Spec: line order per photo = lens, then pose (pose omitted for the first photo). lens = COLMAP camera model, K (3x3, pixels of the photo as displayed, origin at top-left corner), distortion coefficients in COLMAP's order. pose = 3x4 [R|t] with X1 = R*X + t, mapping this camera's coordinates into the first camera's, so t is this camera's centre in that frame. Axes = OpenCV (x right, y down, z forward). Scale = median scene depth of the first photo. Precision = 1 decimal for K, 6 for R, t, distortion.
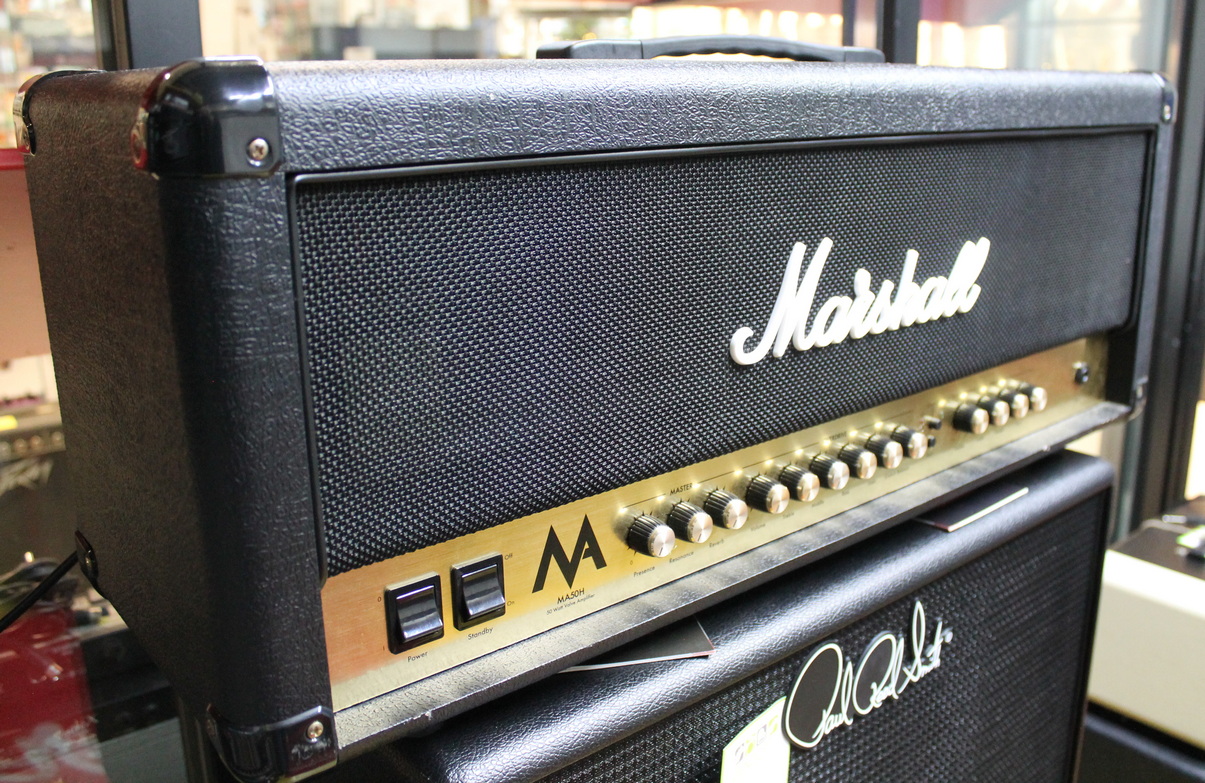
lens RADIAL K [[1112.1, 0, 602.5], [0, 1112.1, 391.5], [0, 0, 1]] dist [-0.011952, -0.005688]
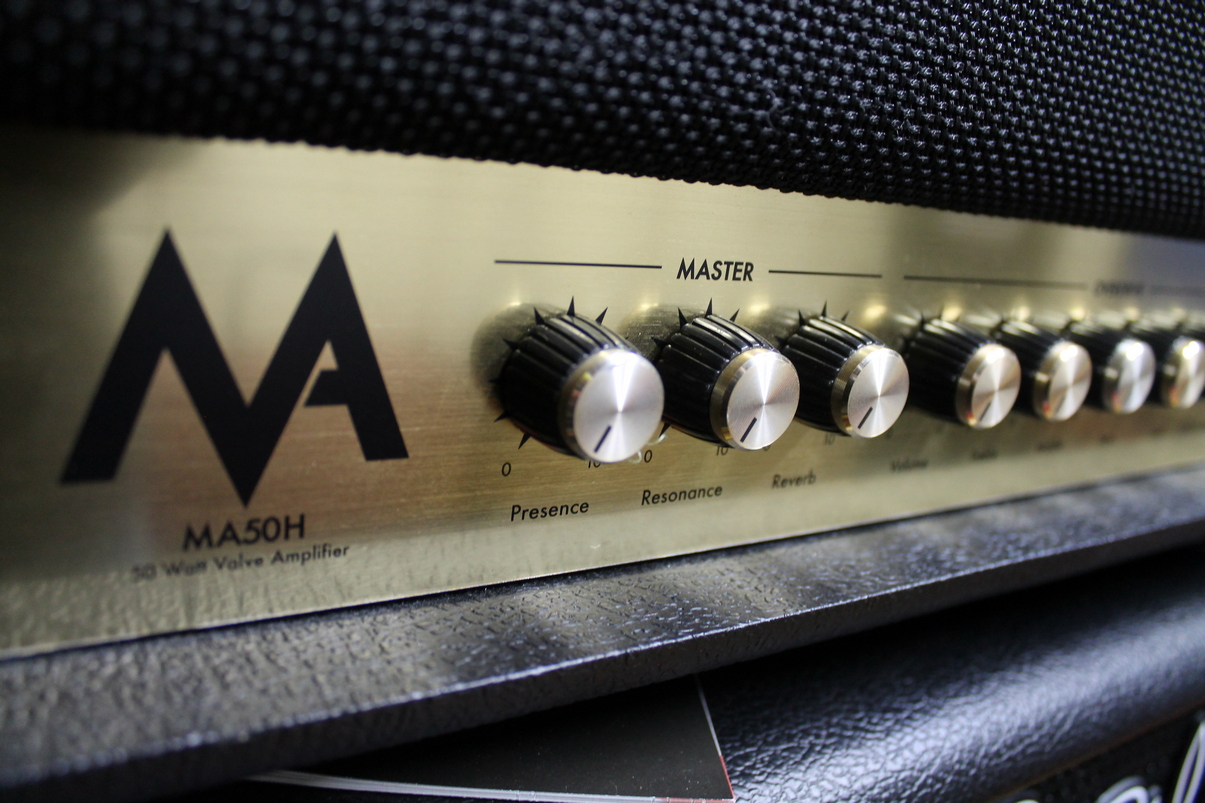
lens RADIAL K [[972.2, 0, 602.5], [0, 972.2, 401.5], [0, 0, 1]] dist [-0.123224, 0.123221]
pose [[0.981775, 0.173149, -0.078344, 0.067638], [-0.174429, 0.984622, -0.009749, 0.133232], [0.075451, 0.023237, 0.996879, 0.739232]]
